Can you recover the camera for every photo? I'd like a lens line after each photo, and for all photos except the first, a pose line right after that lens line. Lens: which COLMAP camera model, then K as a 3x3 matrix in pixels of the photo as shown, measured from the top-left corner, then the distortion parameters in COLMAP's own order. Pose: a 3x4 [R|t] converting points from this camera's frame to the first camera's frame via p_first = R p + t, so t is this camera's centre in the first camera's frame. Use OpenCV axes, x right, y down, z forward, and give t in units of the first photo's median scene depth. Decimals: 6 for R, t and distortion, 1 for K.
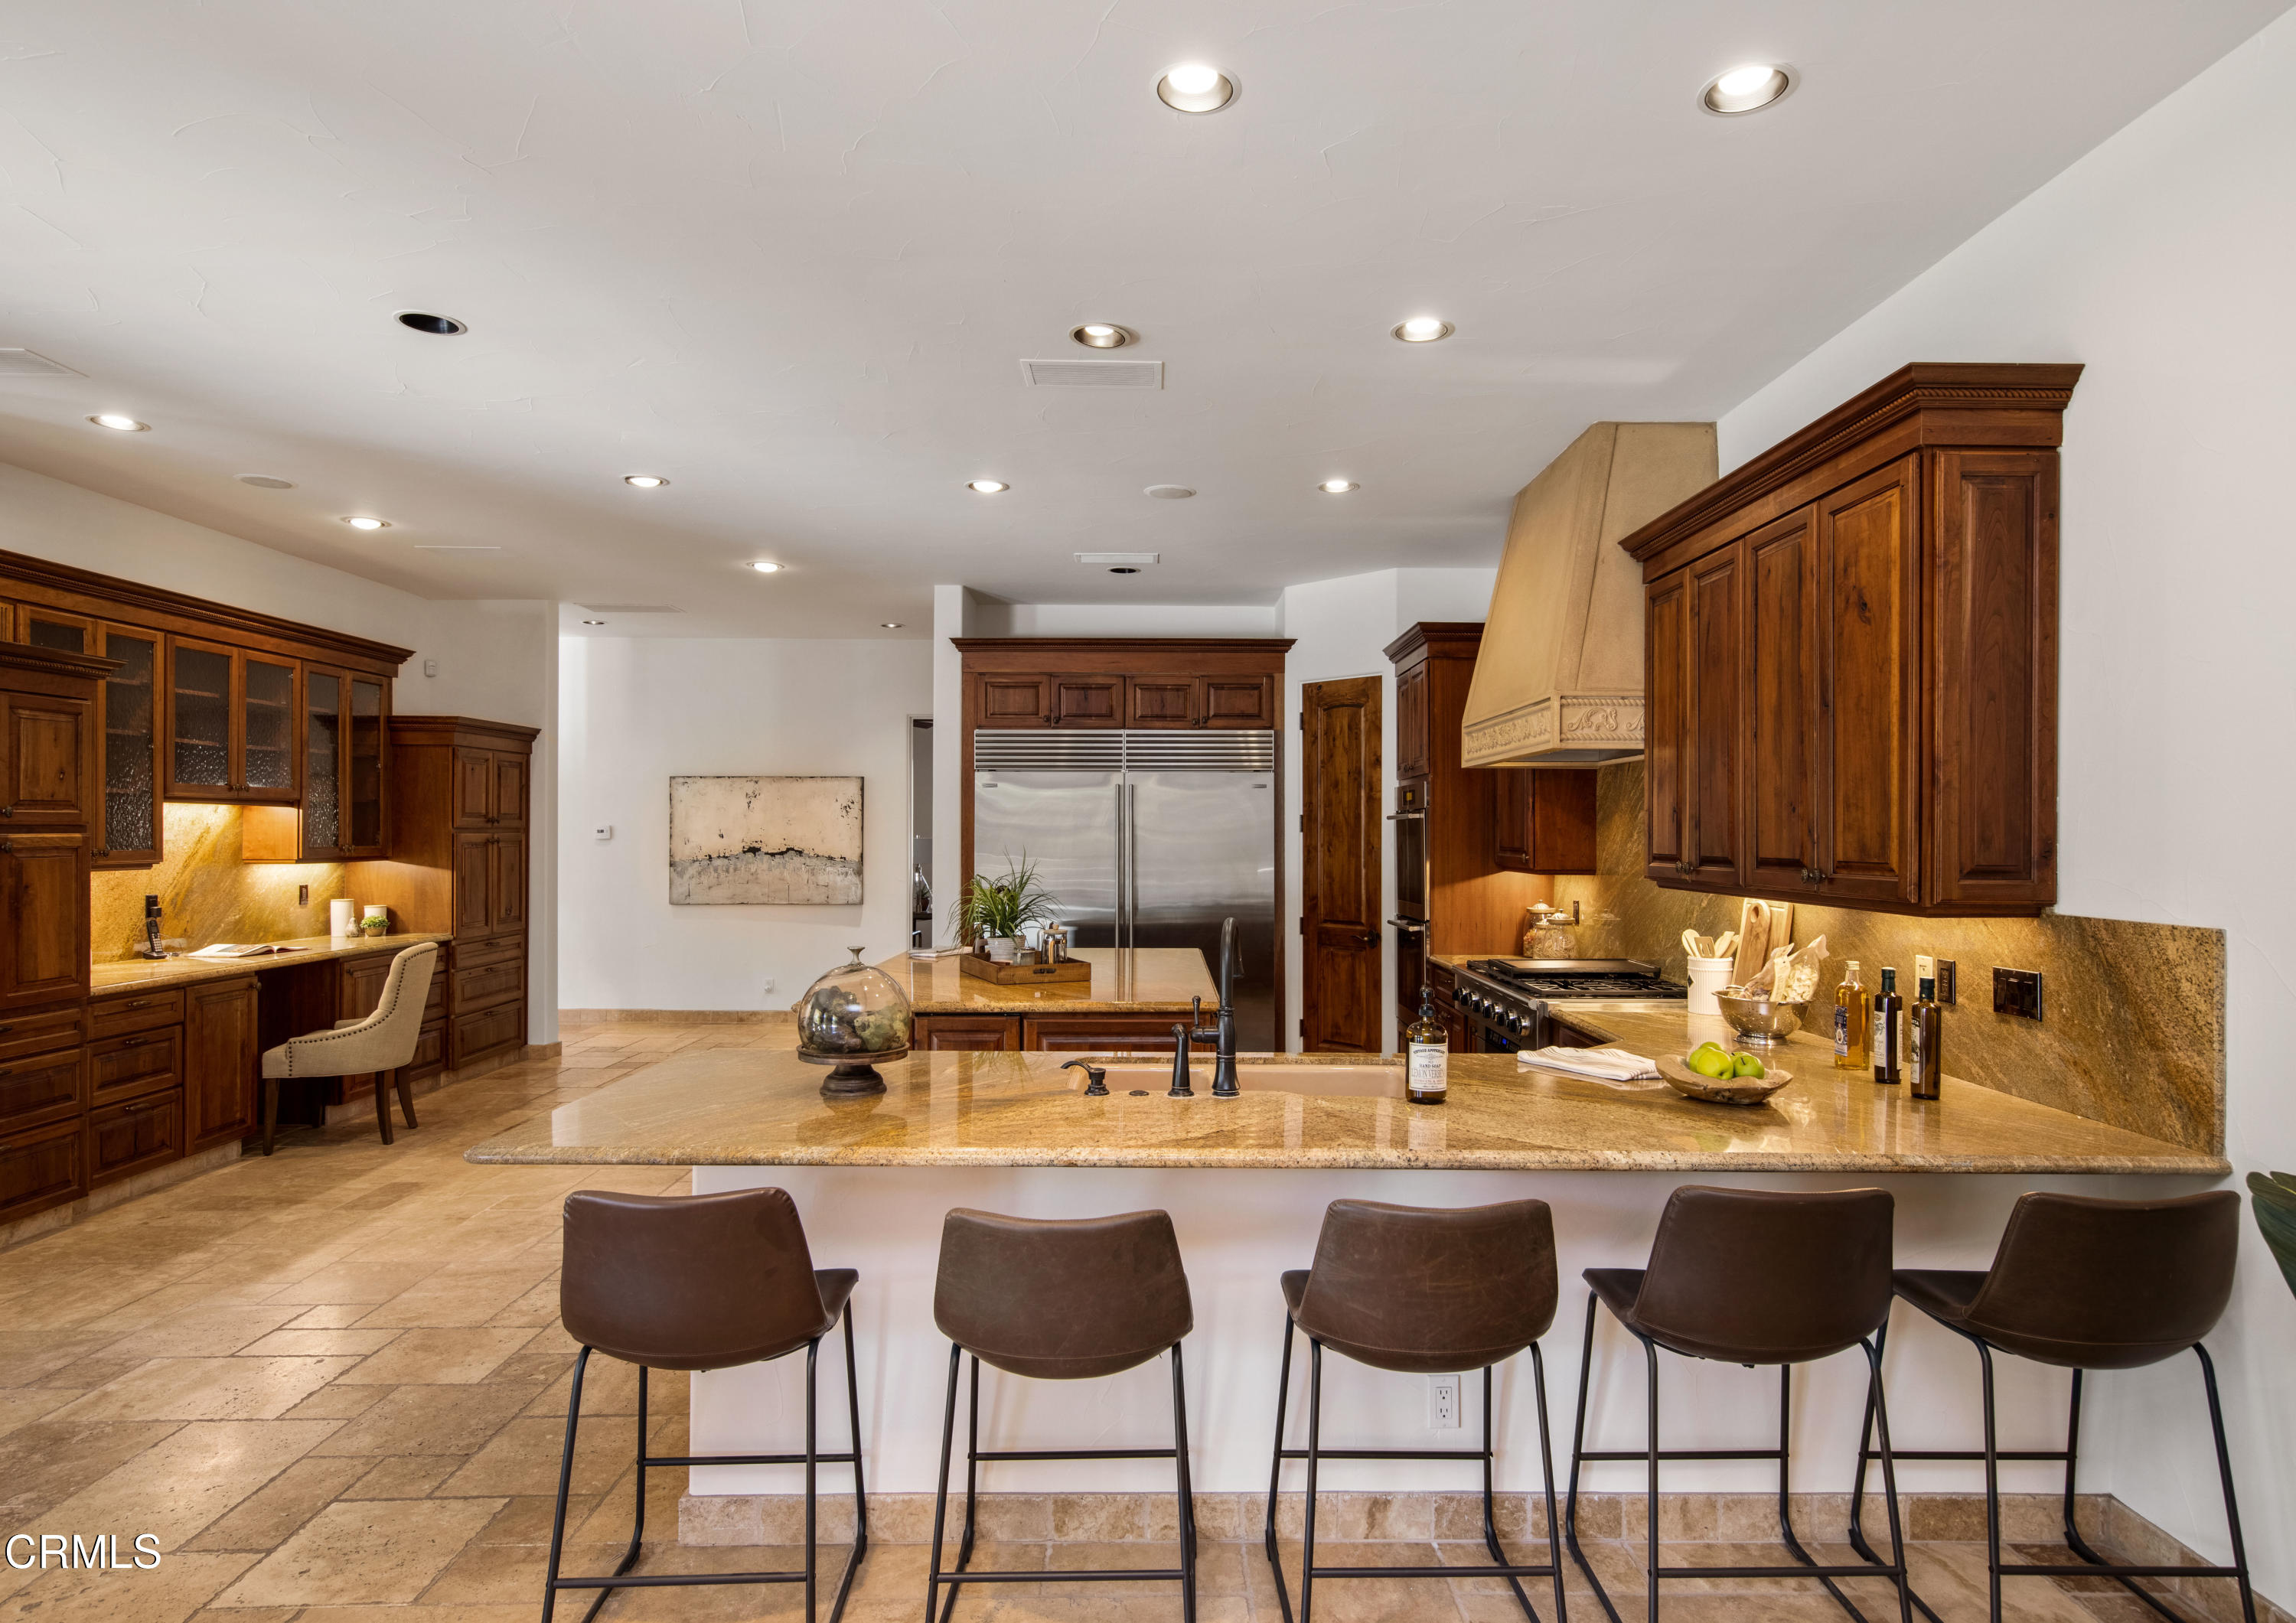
lens RADIAL K [[1284.1, 0, 1157.7], [0, 1284.1, 827.7], [0, 0, 1]] dist [-0.002559, -0.000938]
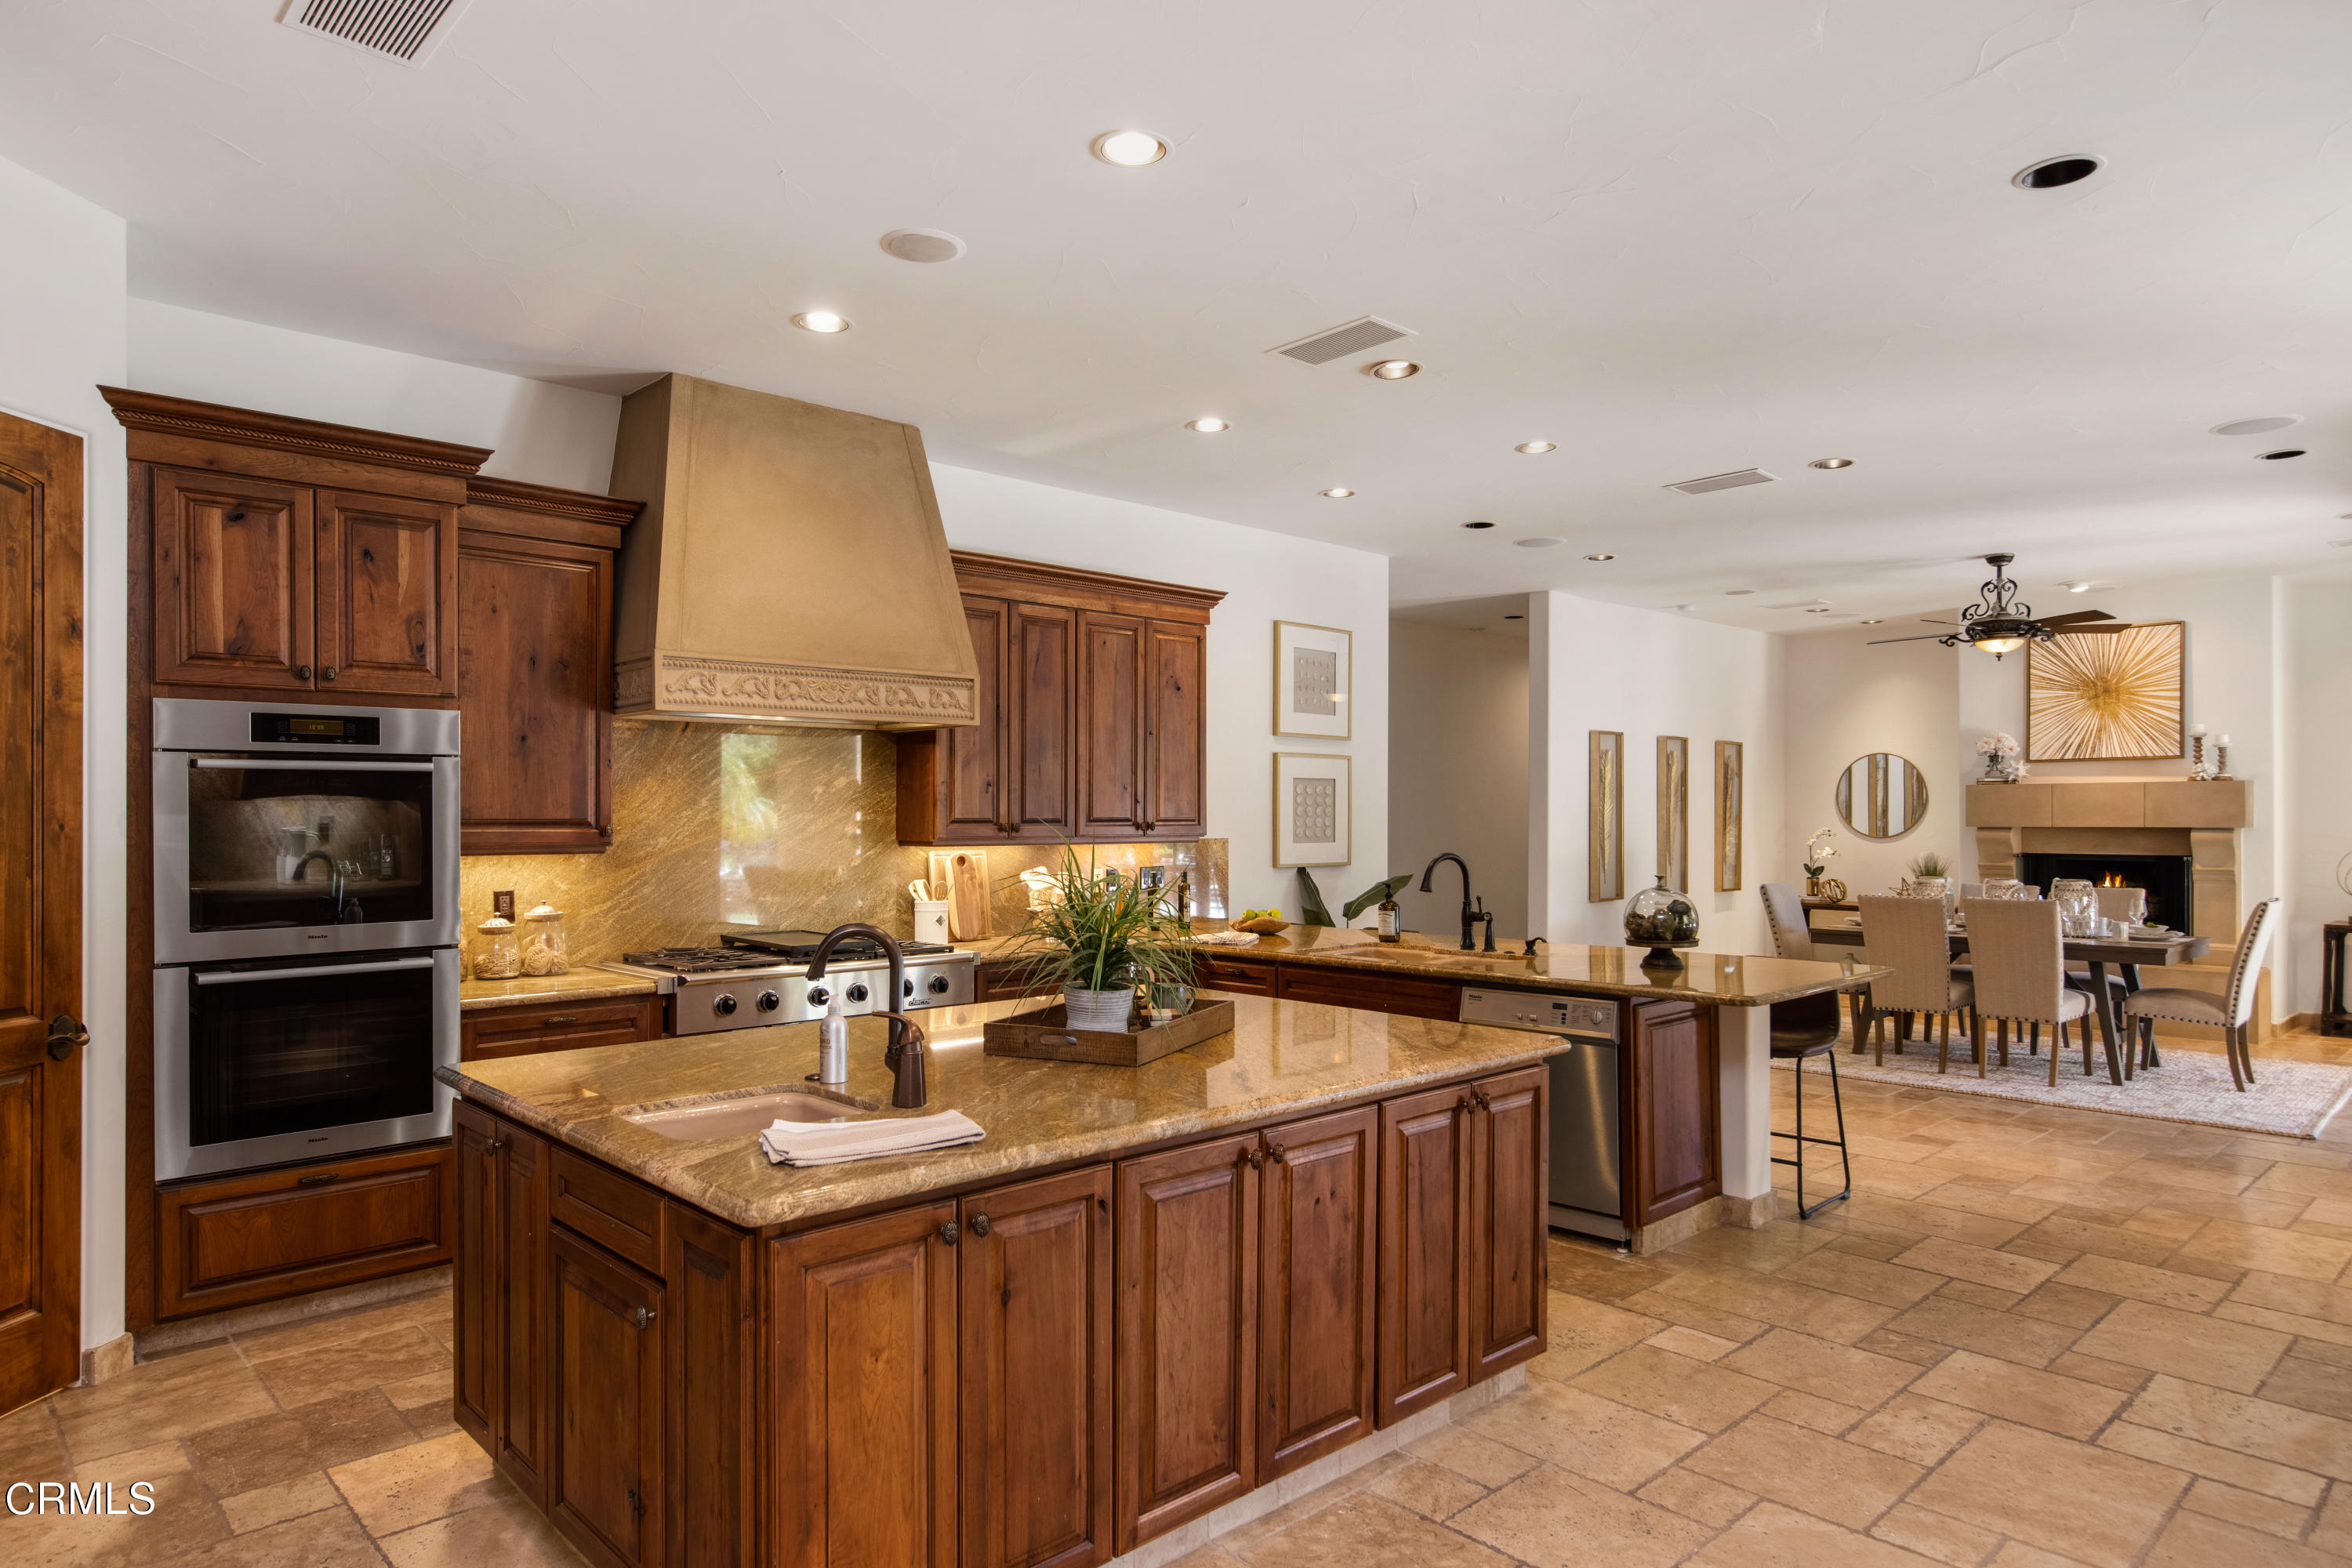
lens RADIAL K [[1394.9, 0, 1182.2], [0, 1394.9, 804.0], [0, 0, 1]] dist [0.005296, 0.001371]
pose [[-0.684819, -0.000568, 0.728713, -0.434524], [-0.006956, 0.999959, -0.005758, 0.007745], [-0.728680, -0.009012, -0.684795, 1.046456]]
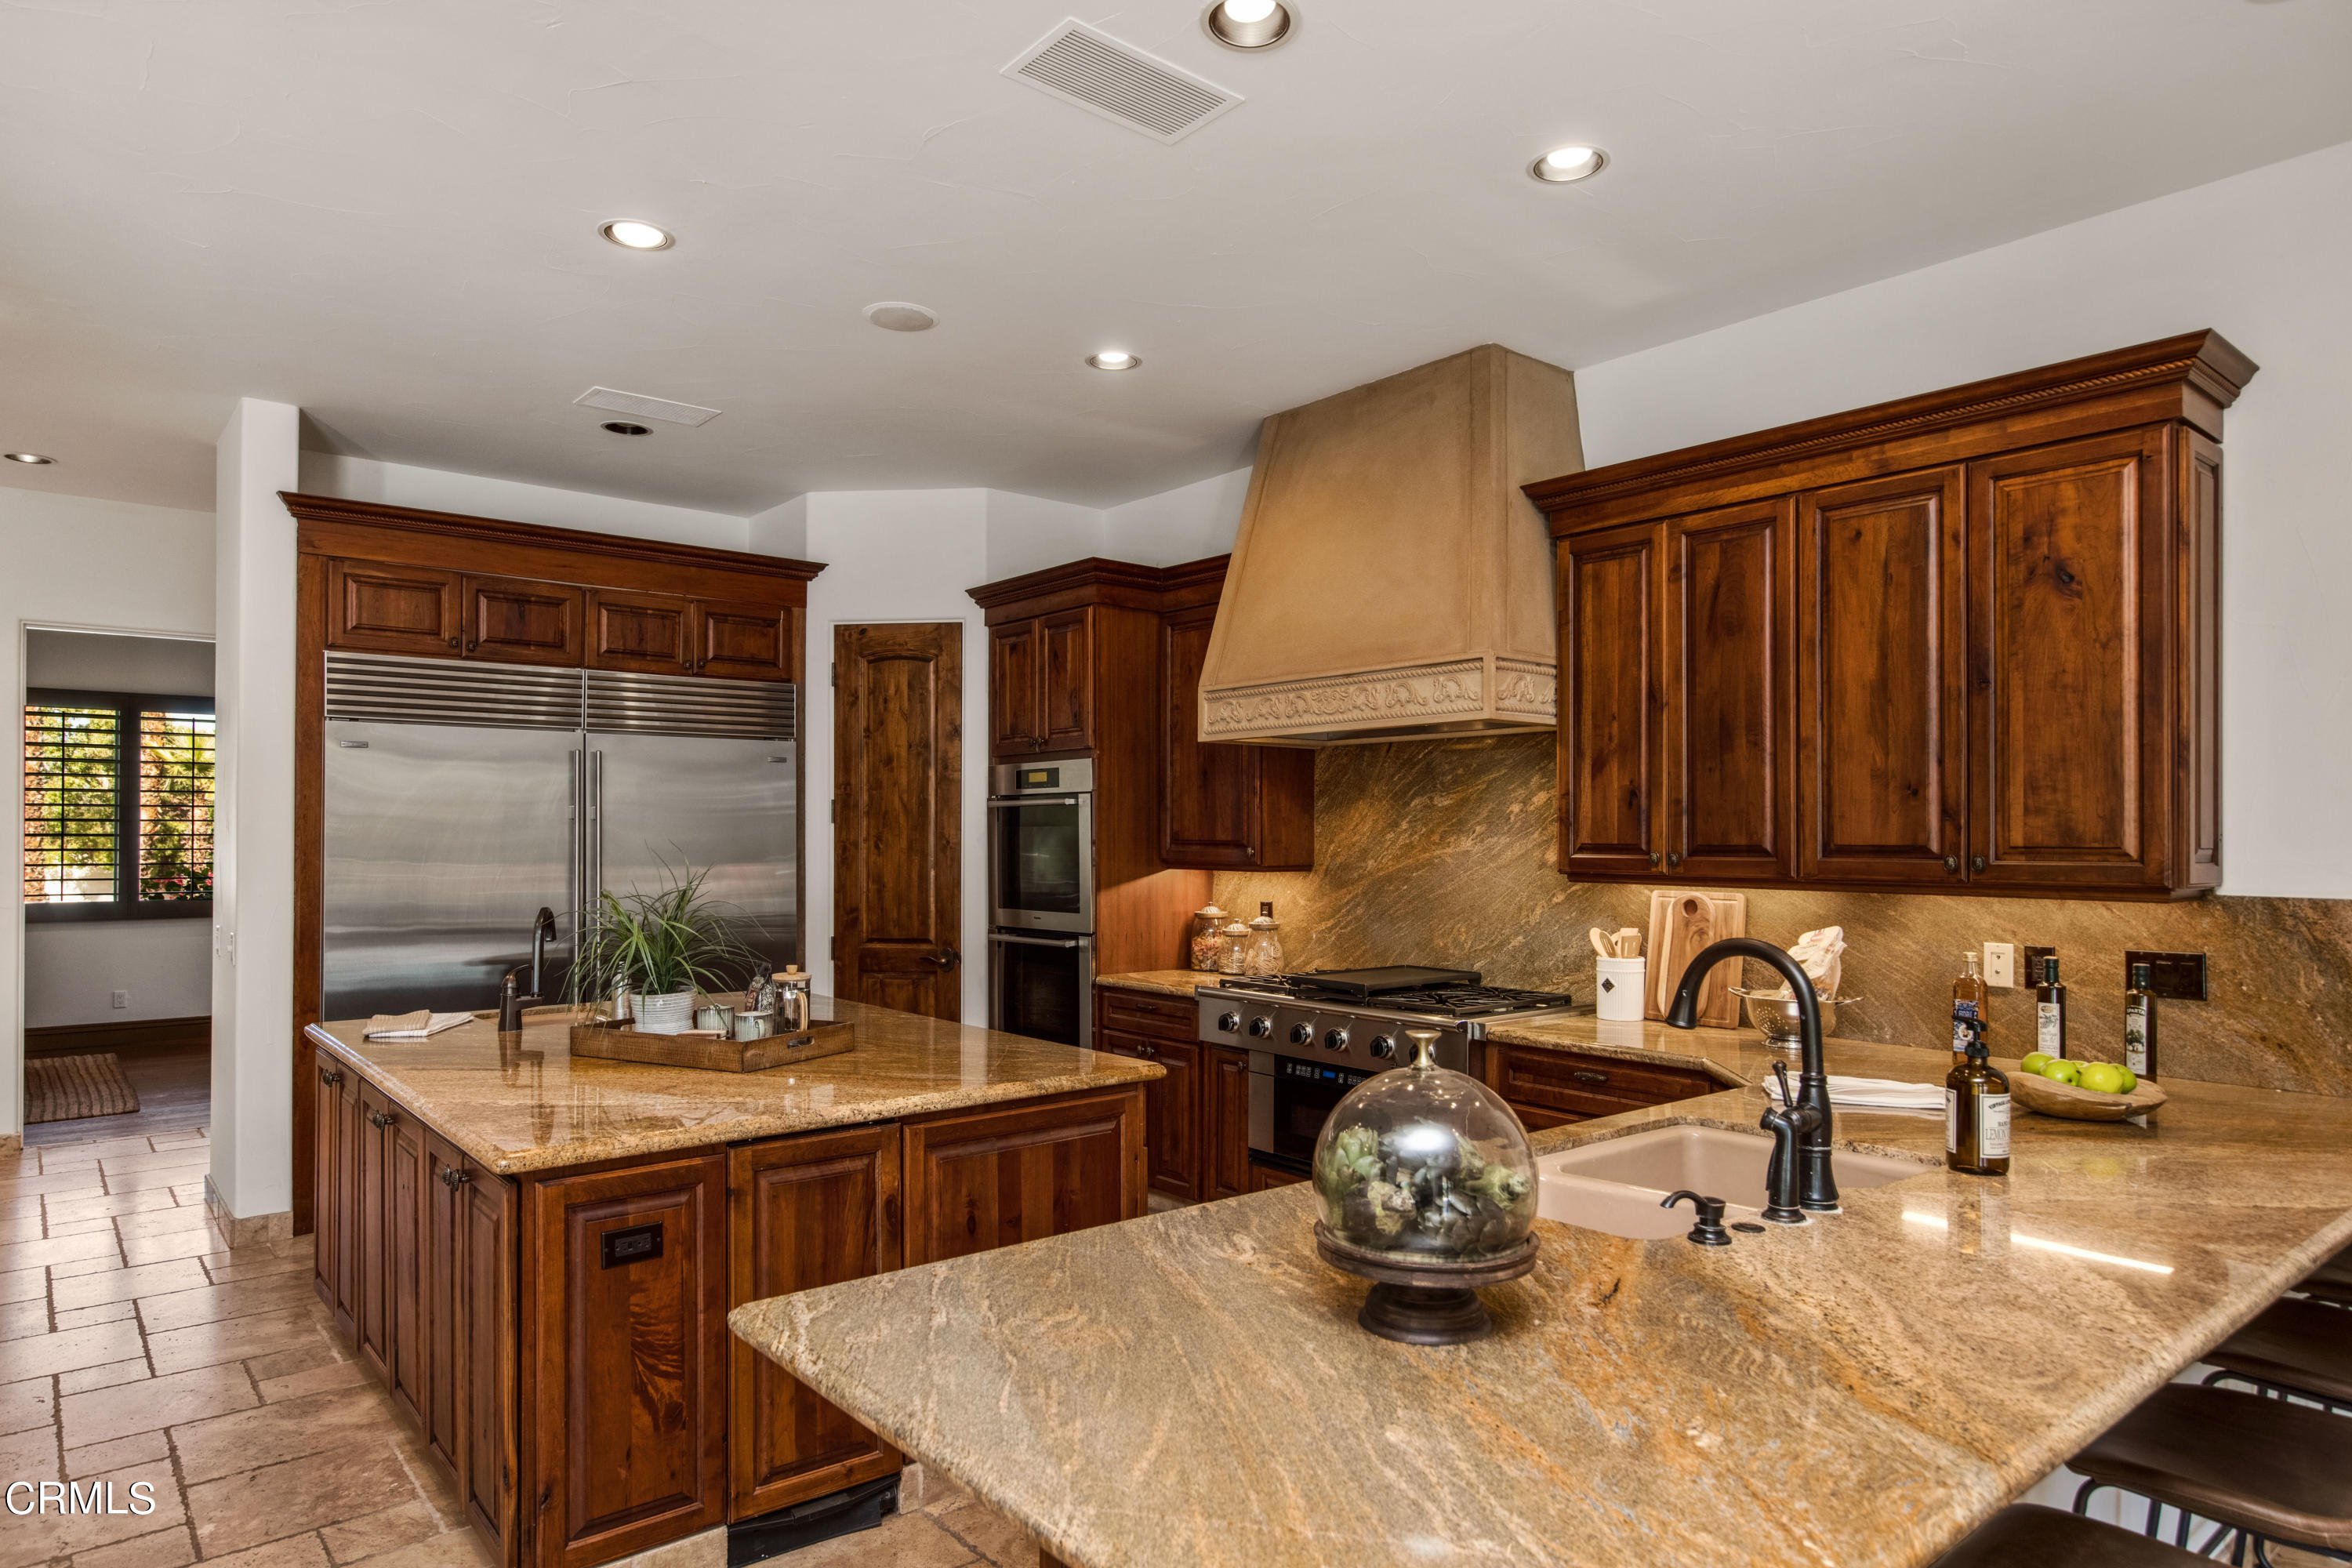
lens RADIAL K [[1394.9, 0, 1164.0], [0, 1394.9, 819.4], [0, 0, 1]] dist [0.005296, 0.001371]
pose [[0.776150, 0.003863, 0.630537, -0.264504], [-0.001469, 0.999990, -0.004318, 0.004883], [-0.630547, 0.002425, 0.776147, 0.261081]]
